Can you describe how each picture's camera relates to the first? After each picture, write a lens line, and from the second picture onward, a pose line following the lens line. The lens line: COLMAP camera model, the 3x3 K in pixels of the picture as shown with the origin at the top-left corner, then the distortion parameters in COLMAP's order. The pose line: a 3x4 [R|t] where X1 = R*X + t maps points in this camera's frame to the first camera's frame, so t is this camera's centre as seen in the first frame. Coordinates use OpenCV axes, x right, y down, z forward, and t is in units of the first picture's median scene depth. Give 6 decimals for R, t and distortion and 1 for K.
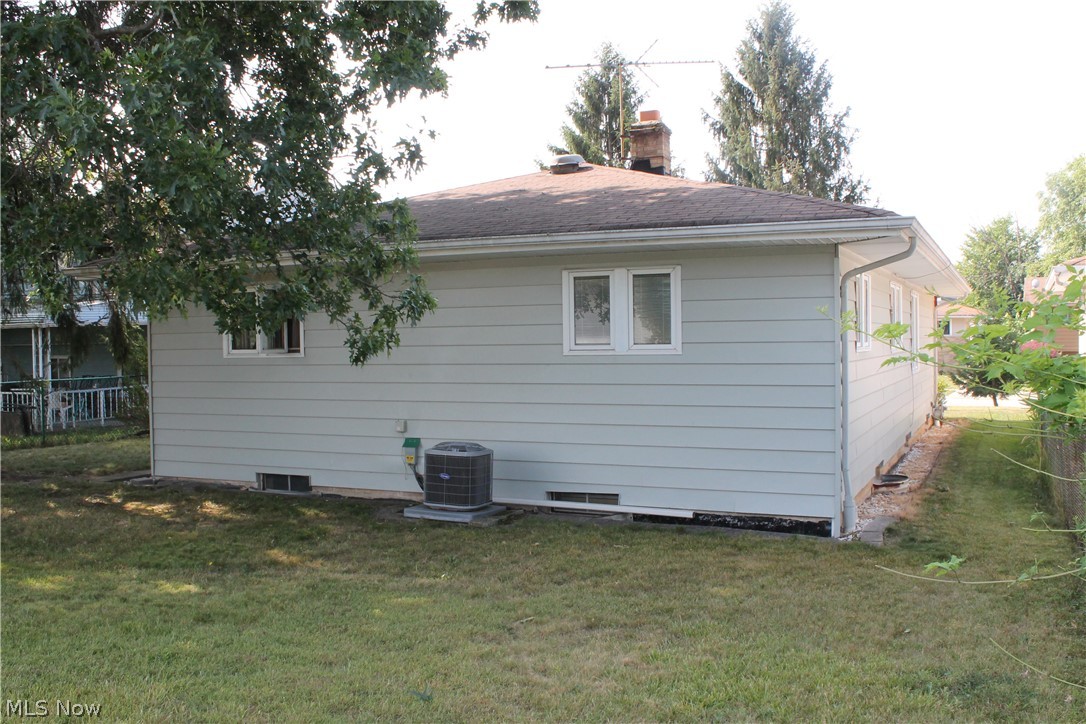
lens RADIAL K [[1044.2, 0, 542.2], [0, 1044.2, 362.3], [0, 0, 1]] dist [-0.101967, 0.000000]
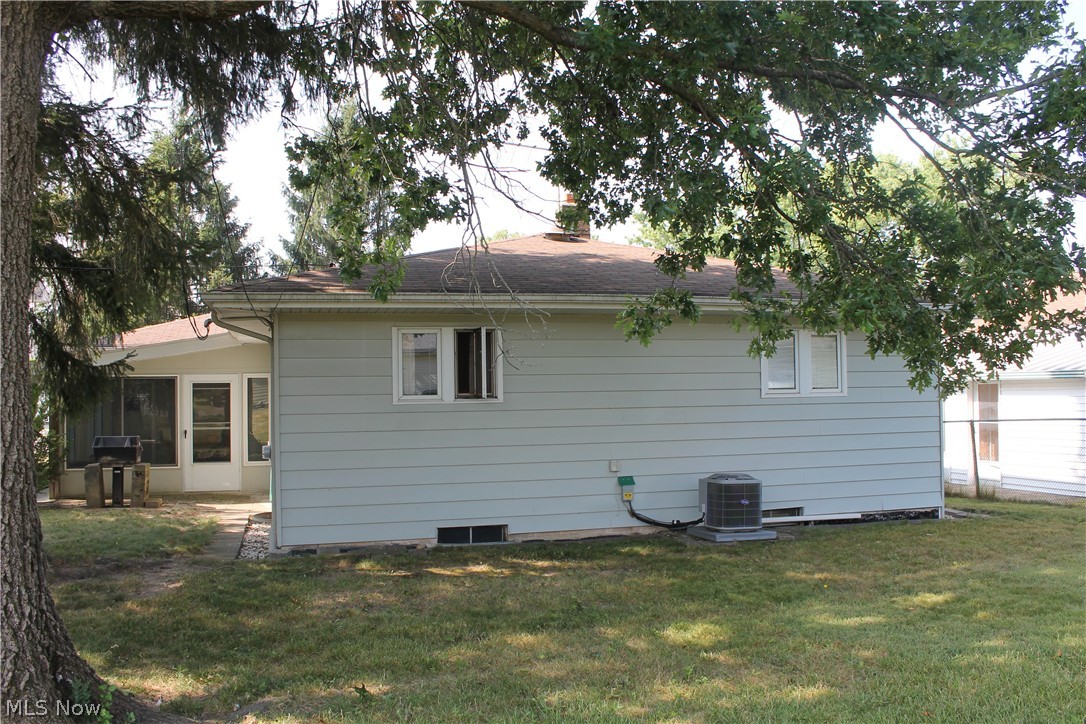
lens RADIAL K [[947.6, 0, 537.0], [0, 947.6, 364.2], [0, 0, 1]] dist [-0.145968, 0.116443]
pose [[0.751956, 0.021381, 0.658866, -0.836374], [0.020444, 0.998237, -0.055727, 0.009312], [-0.658896, 0.055374, 0.750193, 0.320856]]
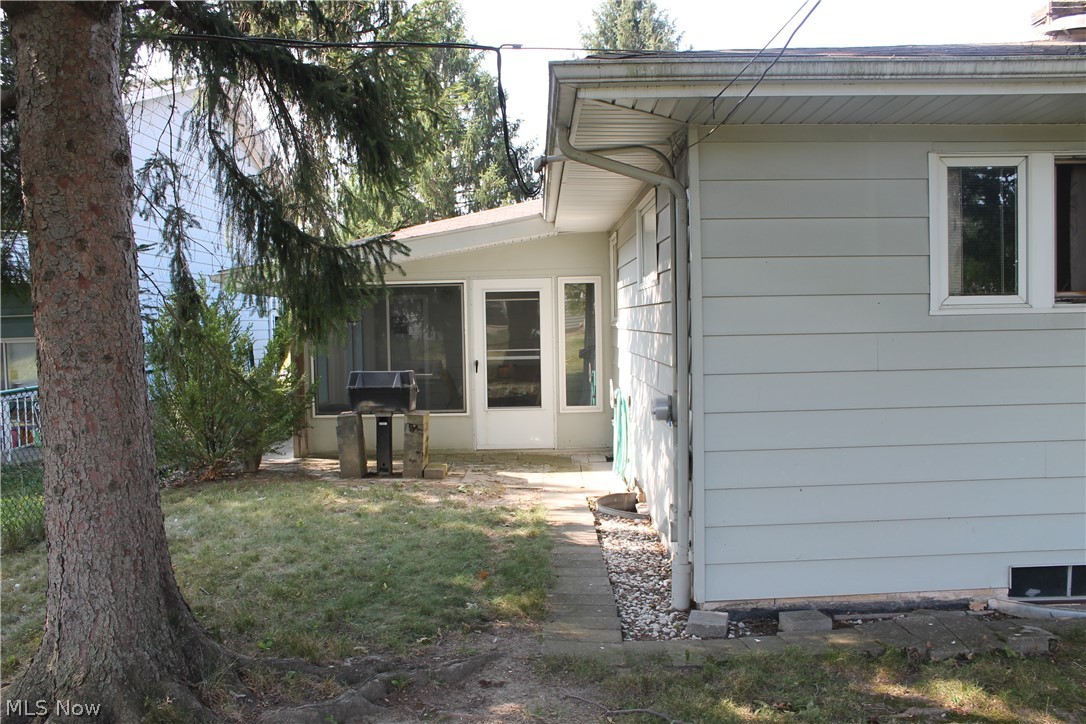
lens RADIAL K [[947.6, 0, 542.6], [0, 947.6, 362.4], [0, 0, 1]] dist [-0.145968, 0.116443]
pose [[0.895100, -0.024222, 0.445208, -0.692668], [0.017878, 0.999670, 0.018443, 0.005217], [-0.445508, -0.008549, 0.895237, 0.793393]]
